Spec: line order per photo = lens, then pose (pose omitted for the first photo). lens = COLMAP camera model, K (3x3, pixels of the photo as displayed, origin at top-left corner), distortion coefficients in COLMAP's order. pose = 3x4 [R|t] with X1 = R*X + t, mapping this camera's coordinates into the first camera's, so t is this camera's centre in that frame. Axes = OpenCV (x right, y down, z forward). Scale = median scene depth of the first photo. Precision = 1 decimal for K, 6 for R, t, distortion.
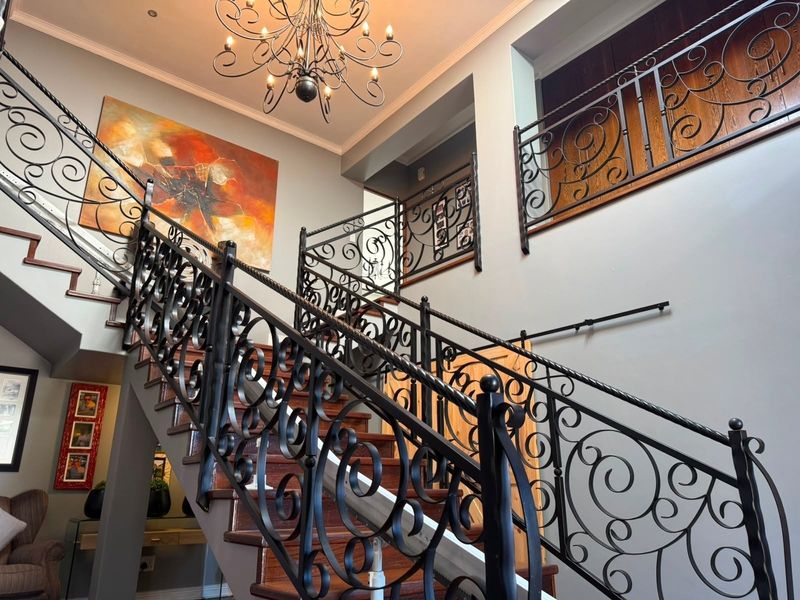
lens RADIAL K [[561.3, 0, 400.2], [0, 561.3, 305.9], [0, 0, 1]] dist [0.001949, -0.015070]
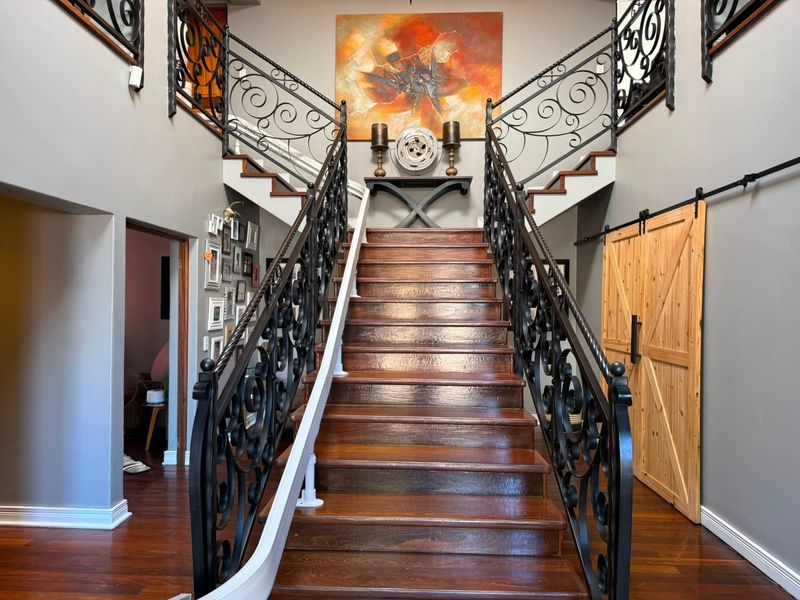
lens RADIAL K [[561.3, 0, 396.9], [0, 561.3, 299.0], [0, 0, 1]] dist [0.001949, -0.015070]
pose [[0.745830, -0.005676, -0.666112, 0.331277], [0.205516, 0.953144, 0.221989, -0.053999], [0.633641, -0.302463, 0.712050, 0.091646]]
